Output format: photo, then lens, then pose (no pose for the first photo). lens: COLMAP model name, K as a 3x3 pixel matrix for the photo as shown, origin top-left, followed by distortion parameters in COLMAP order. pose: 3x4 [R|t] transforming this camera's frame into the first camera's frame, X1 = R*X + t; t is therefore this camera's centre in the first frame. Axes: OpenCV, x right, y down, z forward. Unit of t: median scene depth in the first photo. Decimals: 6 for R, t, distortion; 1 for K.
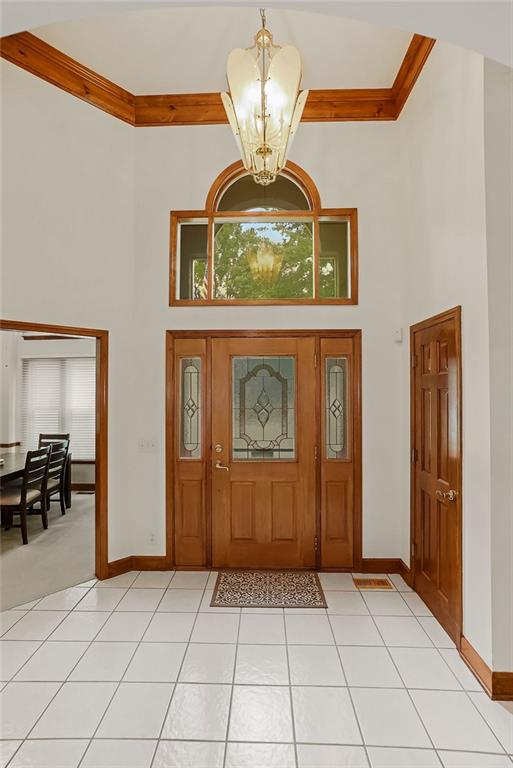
lens RADIAL K [[355.6, 0, 256.3], [0, 355.6, 385.8], [0, 0, 1]] dist [-0.034040, 0.000809]
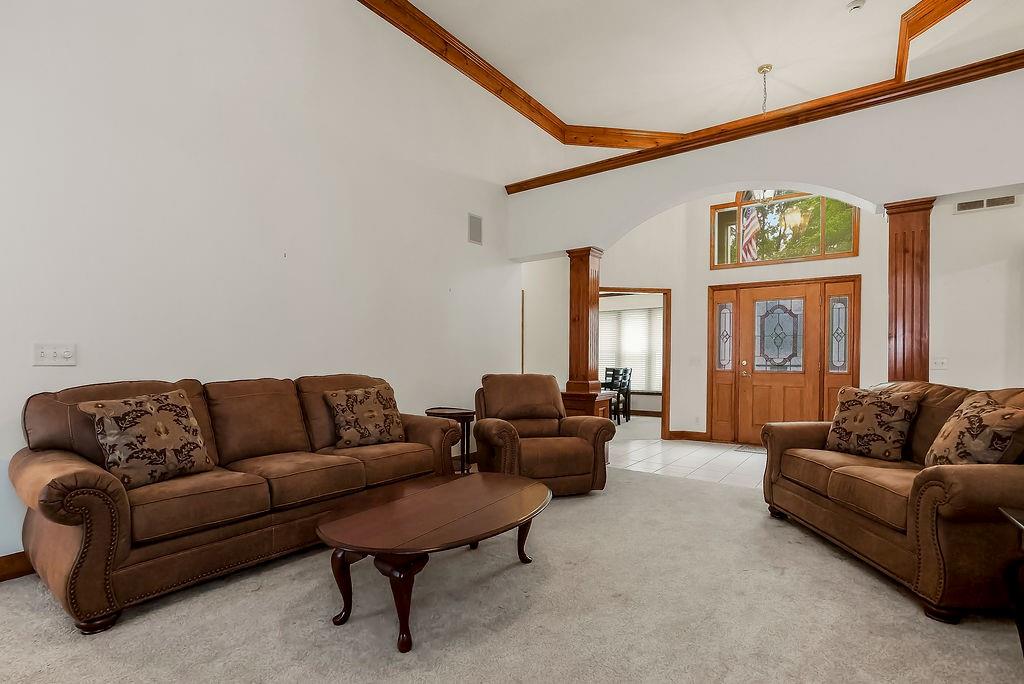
lens RADIAL K [[474.1, 0, 514.0], [0, 474.1, 359.2], [0, 0, 1]] dist [-0.034040, 0.000809]
pose [[0.812903, 0.011561, -0.582285, 0.254239], [-0.001406, 0.999839, 0.017889, 0.125426], [0.582398, -0.013724, 0.812788, -1.153381]]
